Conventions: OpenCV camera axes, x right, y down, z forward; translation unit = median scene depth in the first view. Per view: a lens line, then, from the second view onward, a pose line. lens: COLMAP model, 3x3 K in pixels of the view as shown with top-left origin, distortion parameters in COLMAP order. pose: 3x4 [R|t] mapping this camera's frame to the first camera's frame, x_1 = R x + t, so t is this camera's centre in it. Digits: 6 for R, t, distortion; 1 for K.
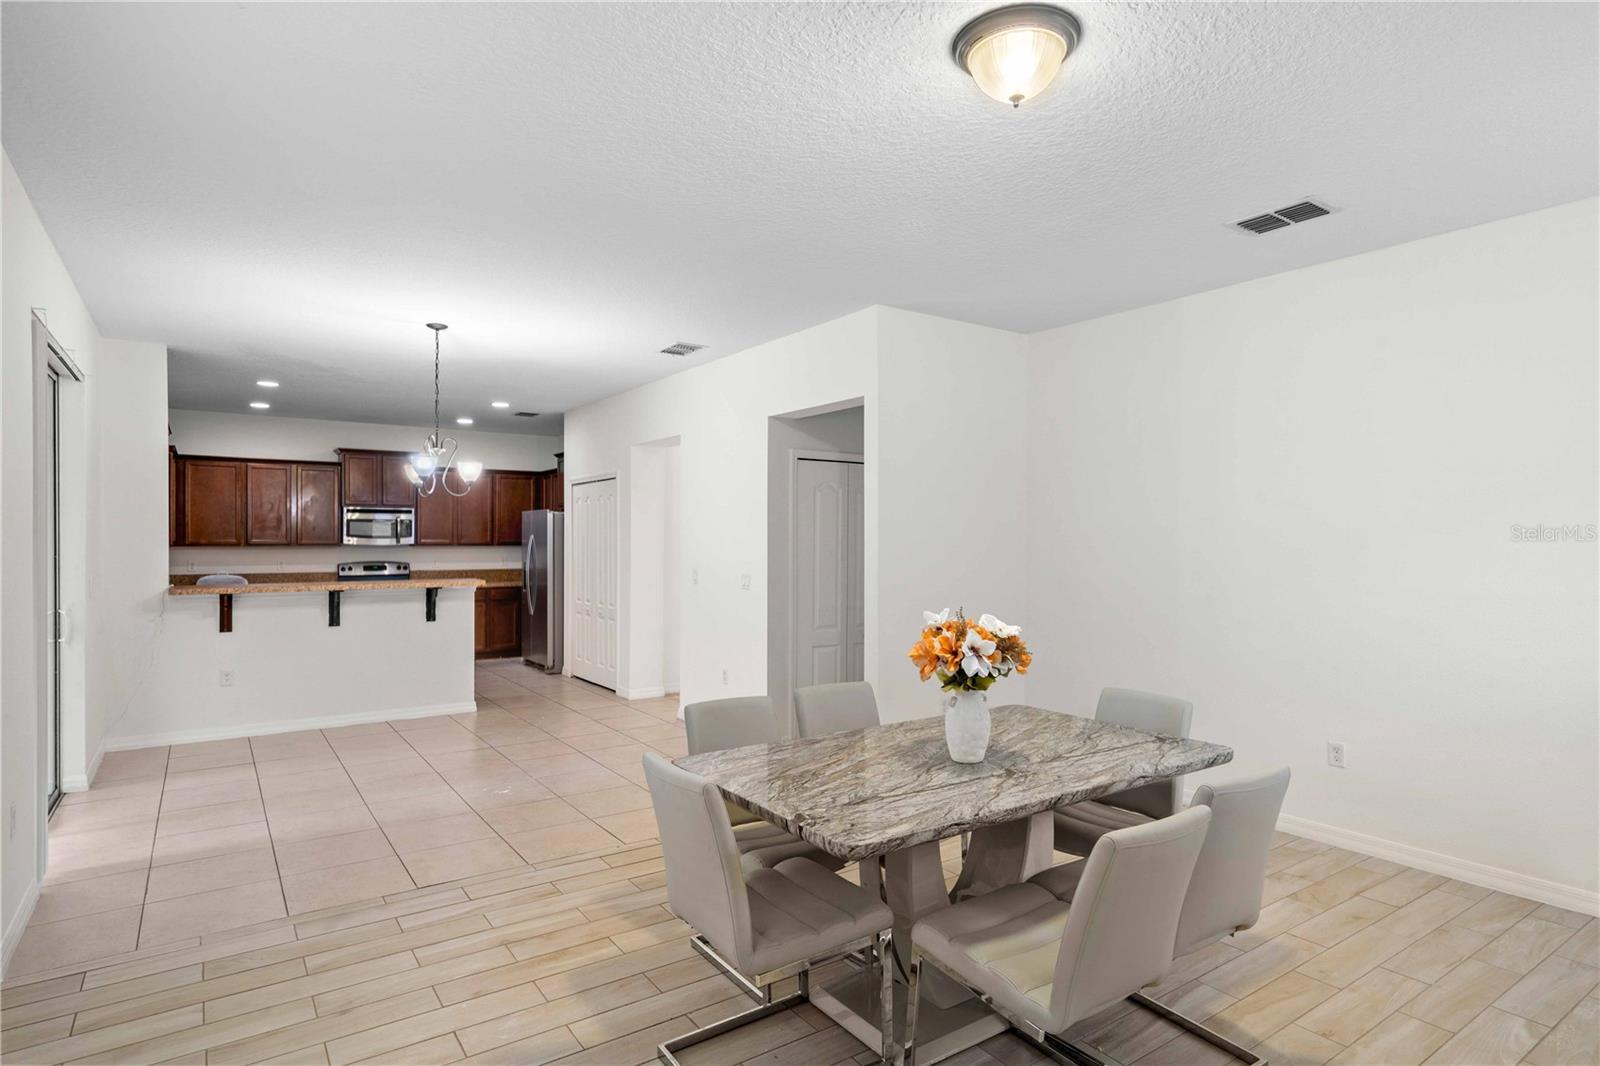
lens RADIAL K [[861.5, 0, 800.8], [0, 861.5, 538.4], [0, 0, 1]] dist [0.002368, 0.000811]
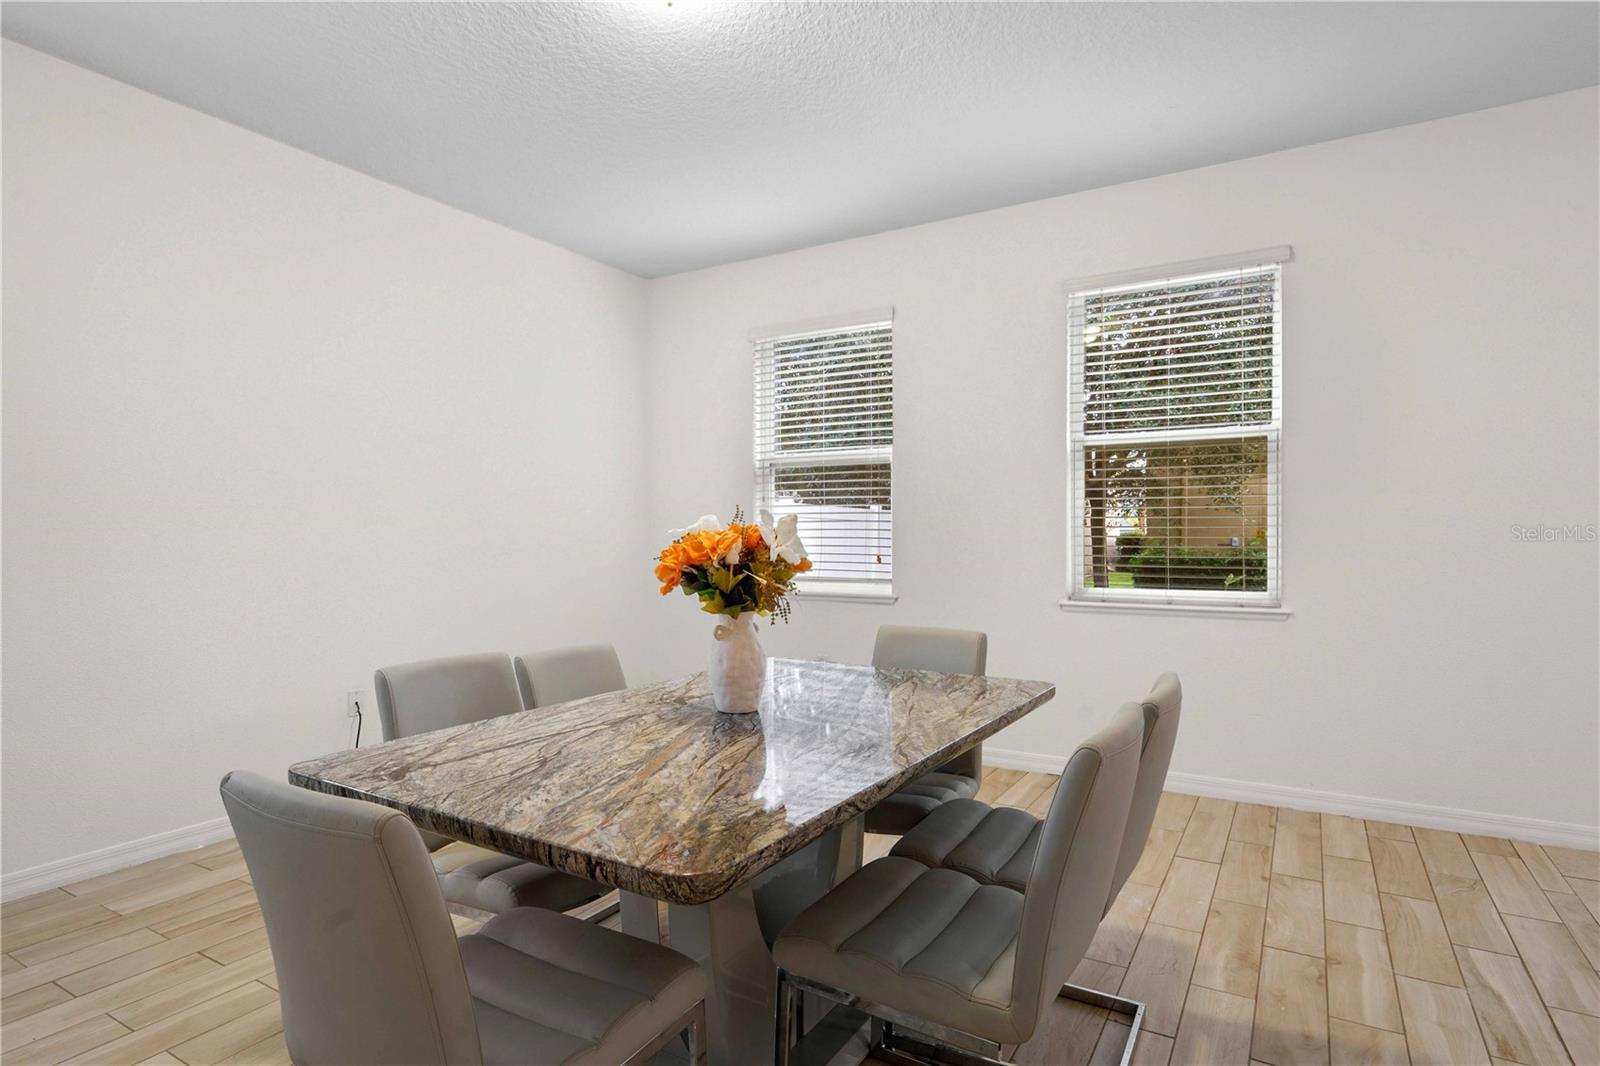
lens RADIAL K [[861.5, 0, 800.8], [0, 861.5, 538.4], [0, 0, 1]] dist [0.002368, 0.000811]
pose [[-0.913300, 0.001401, -0.407285, 0.416009], [-0.000191, 0.999992, 0.003869, 0.098408], [0.407287, 0.003611, -0.913293, 1.582982]]
